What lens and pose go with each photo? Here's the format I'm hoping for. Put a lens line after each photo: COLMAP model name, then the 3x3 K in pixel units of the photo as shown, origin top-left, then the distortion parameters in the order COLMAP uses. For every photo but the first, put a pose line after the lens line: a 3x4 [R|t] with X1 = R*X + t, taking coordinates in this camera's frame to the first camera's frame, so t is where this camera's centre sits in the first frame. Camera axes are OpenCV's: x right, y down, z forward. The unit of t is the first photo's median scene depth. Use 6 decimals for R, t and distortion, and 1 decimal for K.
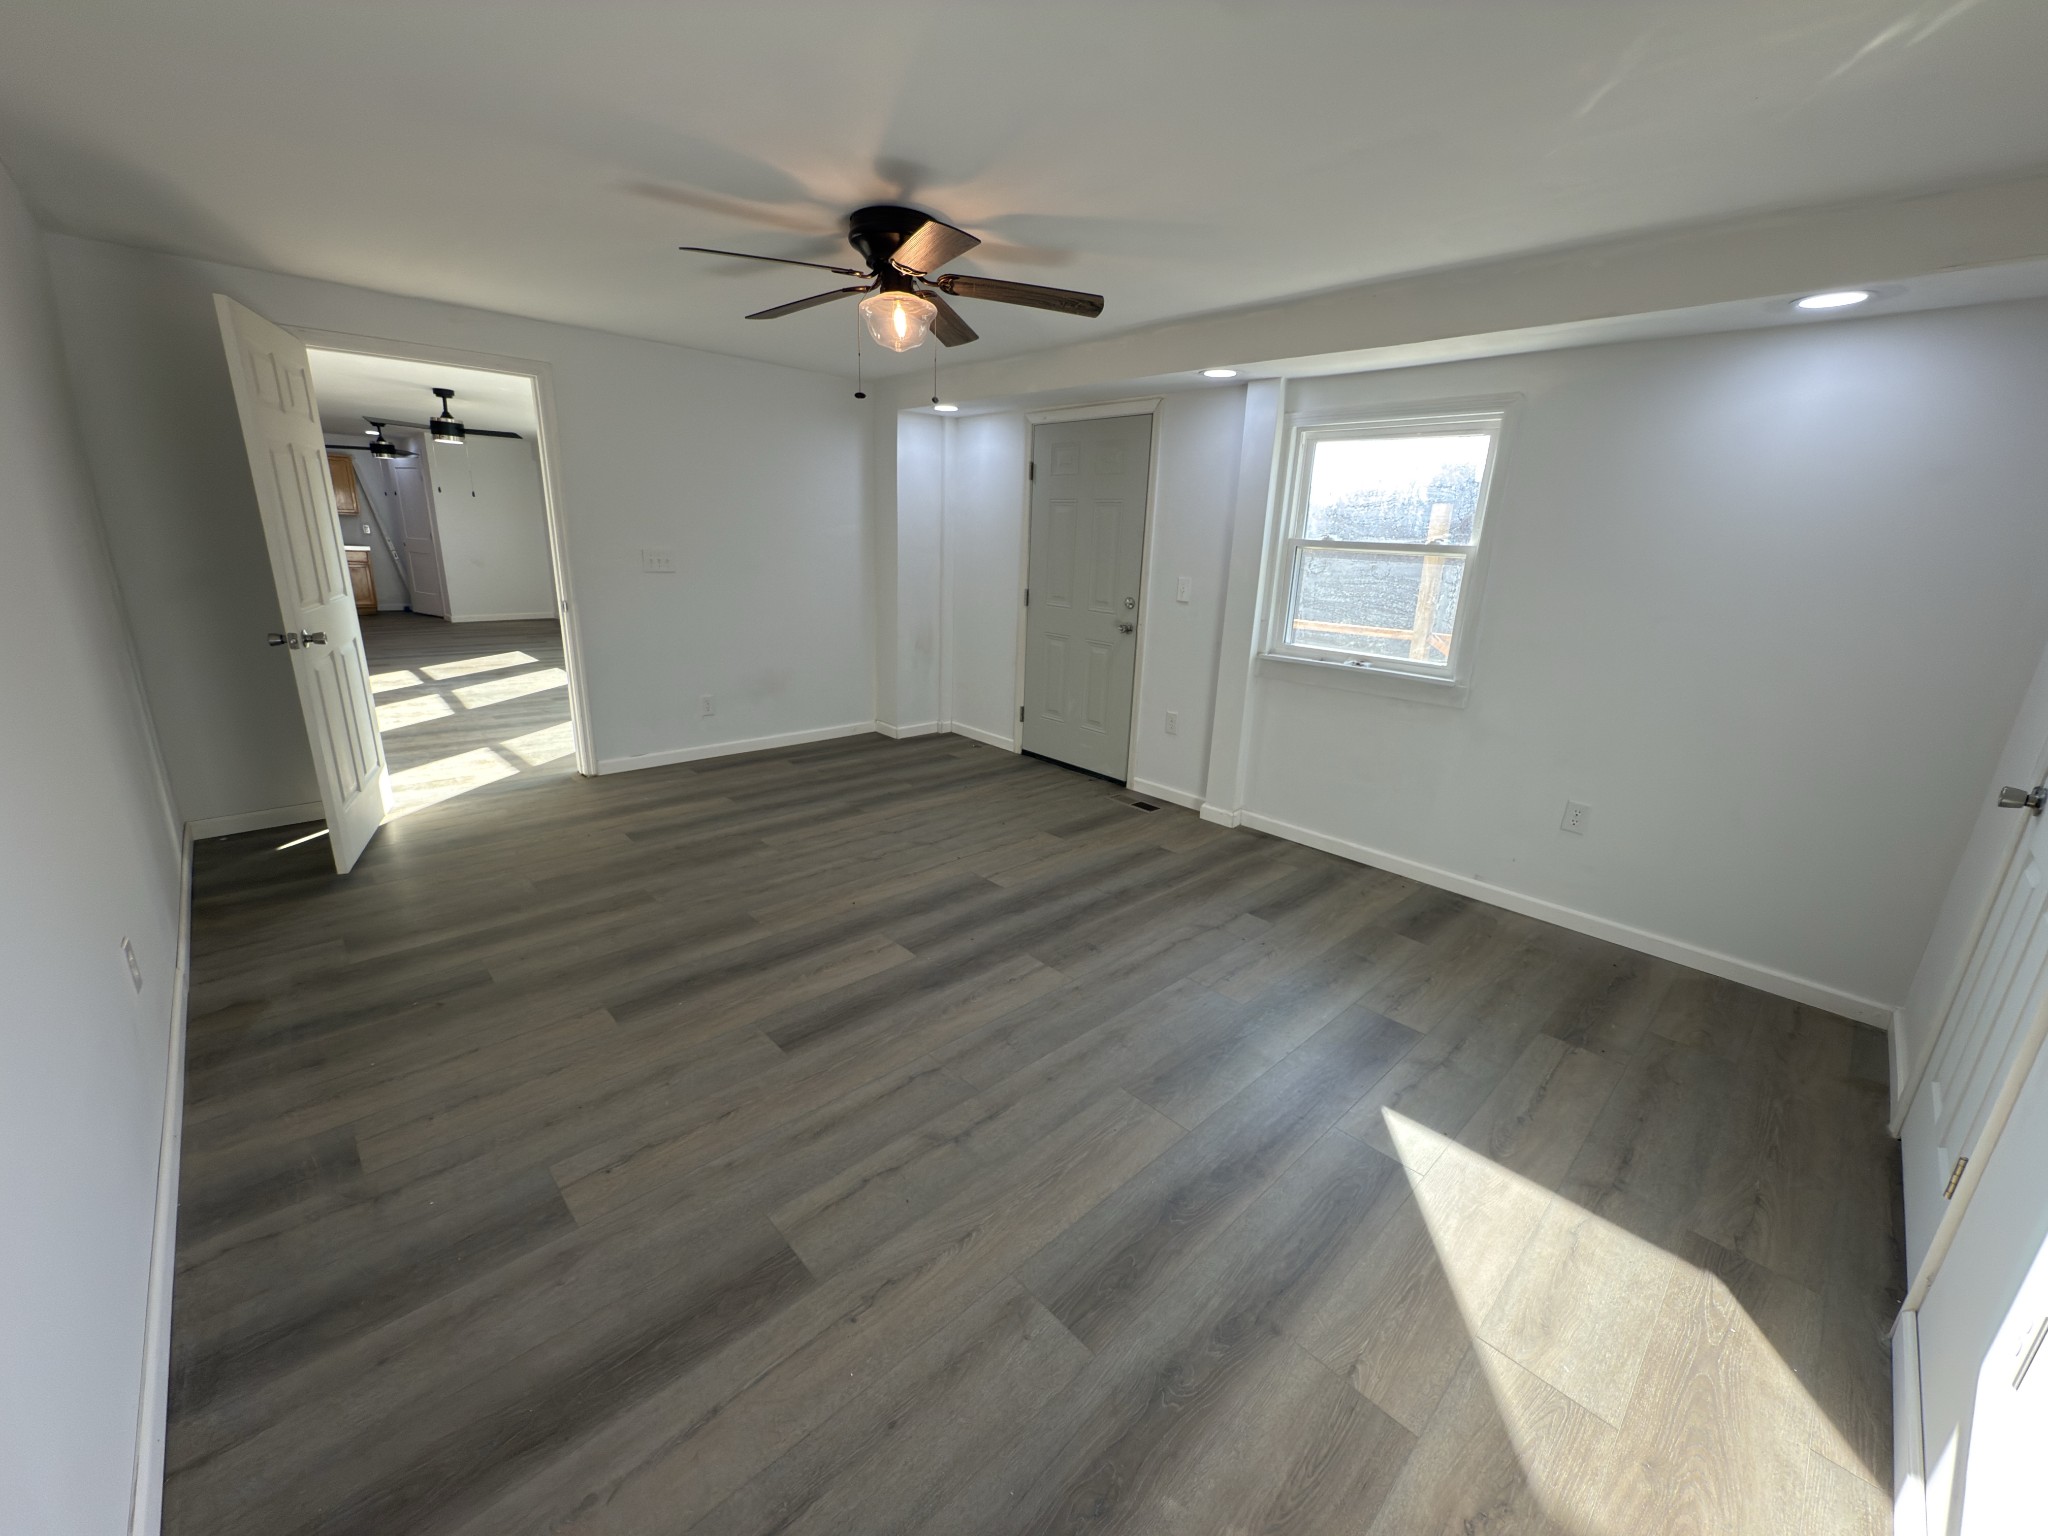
lens RADIAL K [[818.4, 0, 1027.4], [0, 818.4, 773.2], [0, 0, 1]] dist [0.000805, 0.000356]
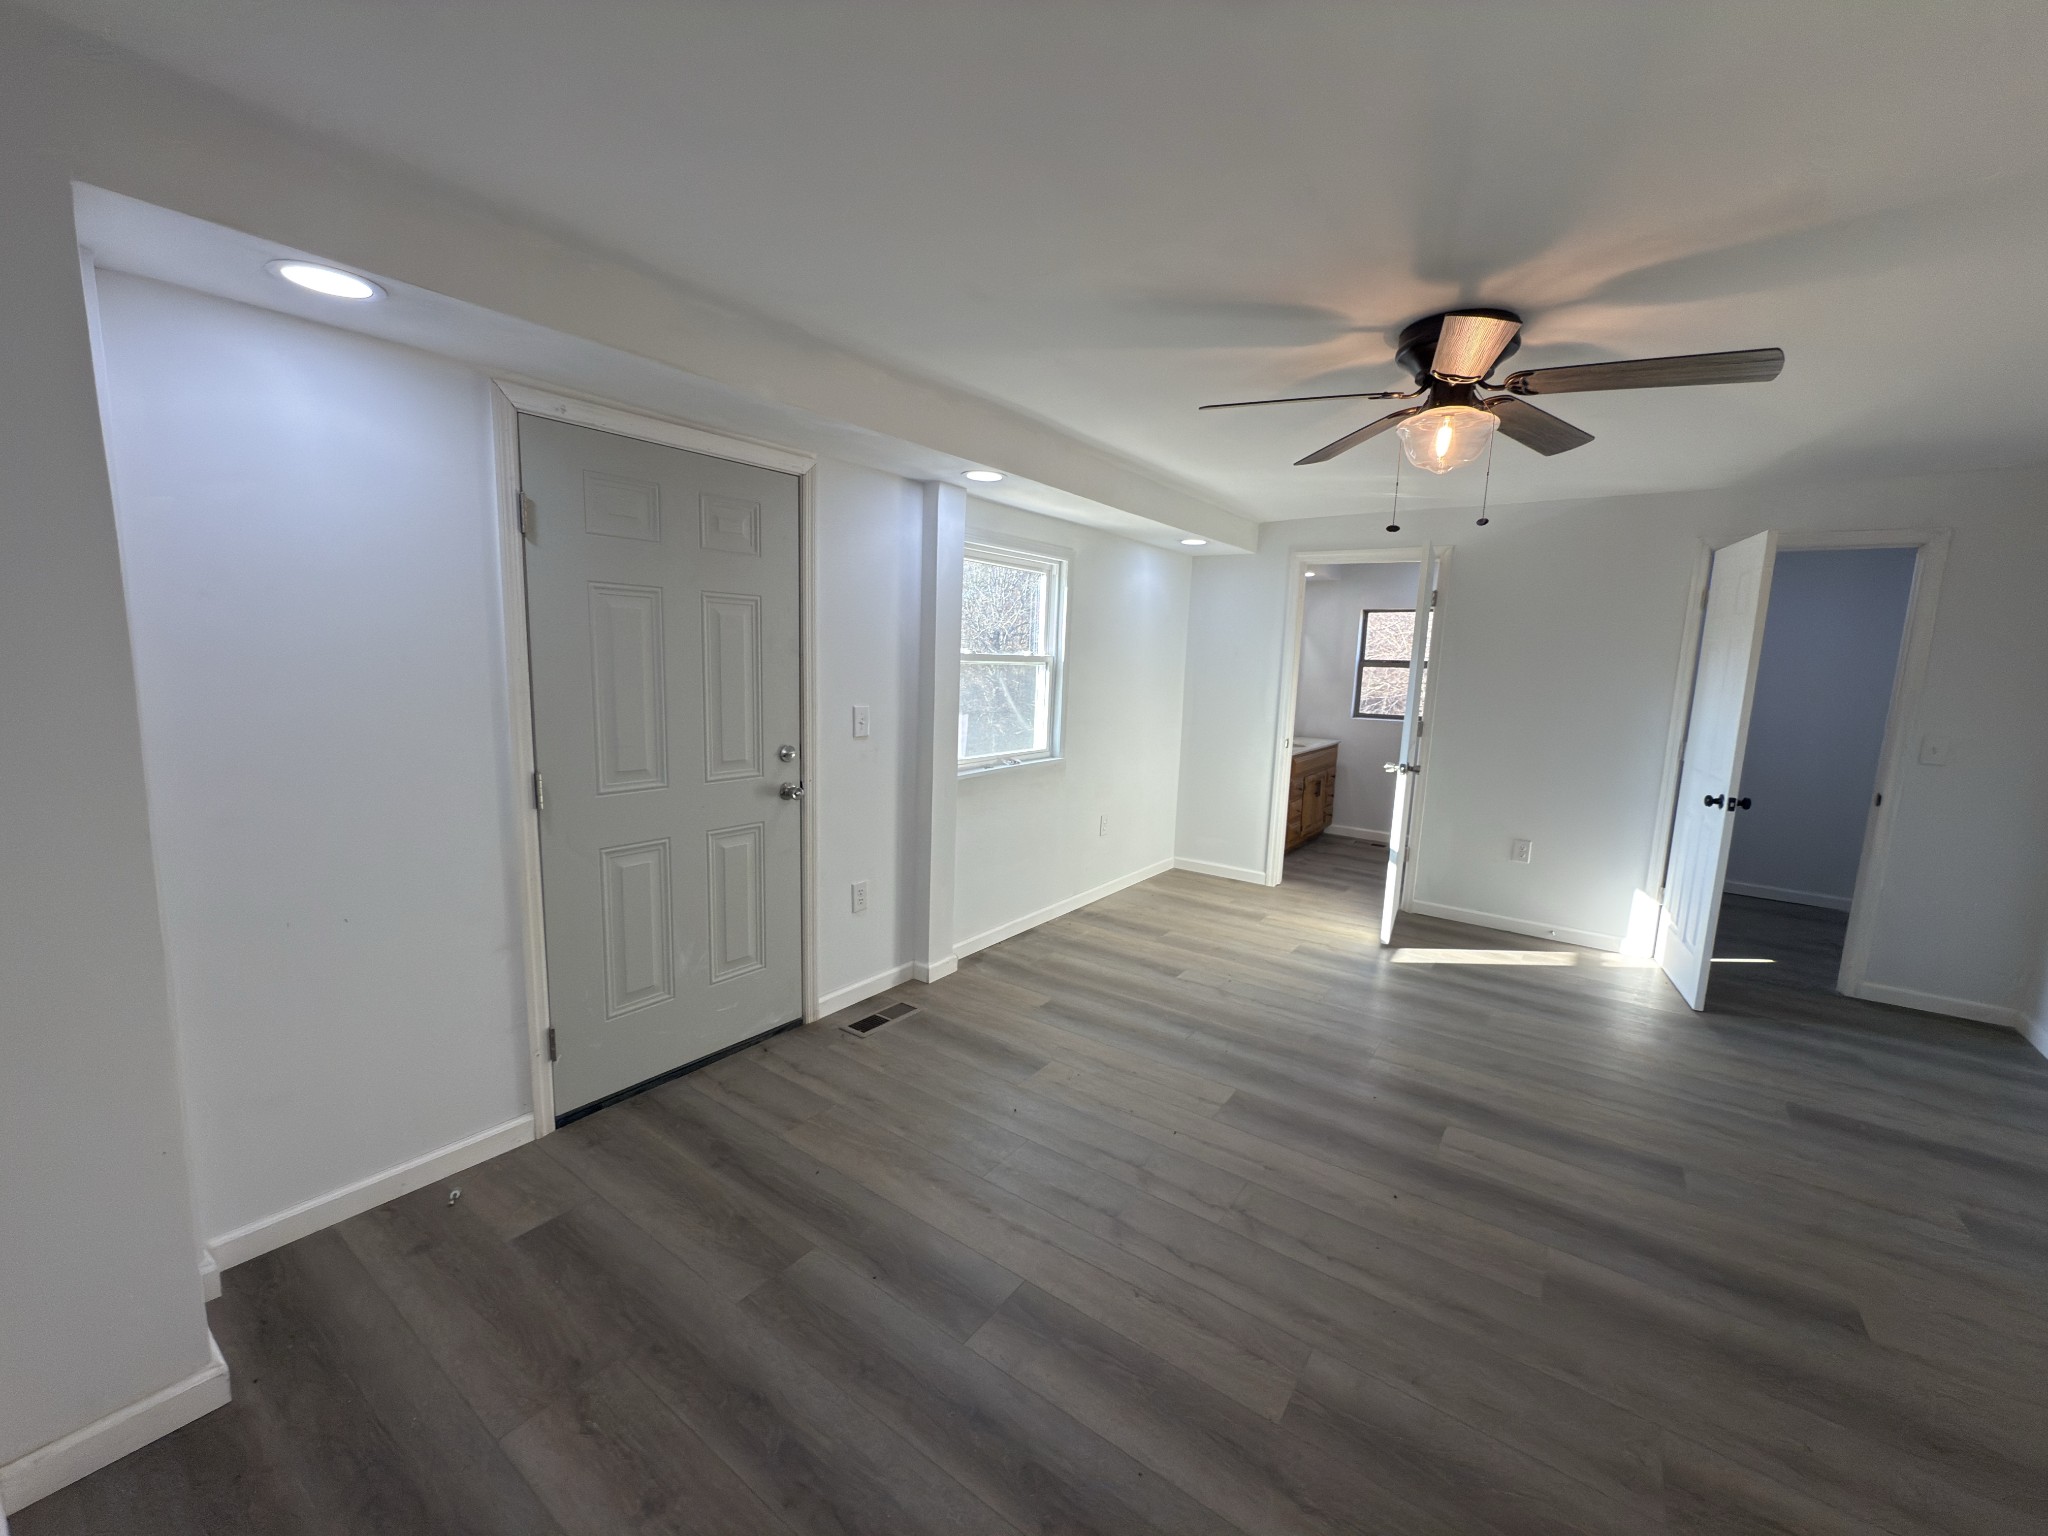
lens RADIAL K [[818.4, 0, 1027.4], [0, 818.4, 773.2], [0, 0, 1]] dist [0.000805, 0.000356]
pose [[-0.183766, -0.187742, 0.964875, -0.762857], [0.240639, 0.943130, 0.229342, -0.420618], [-0.953060, 0.274332, -0.128137, 1.290425]]
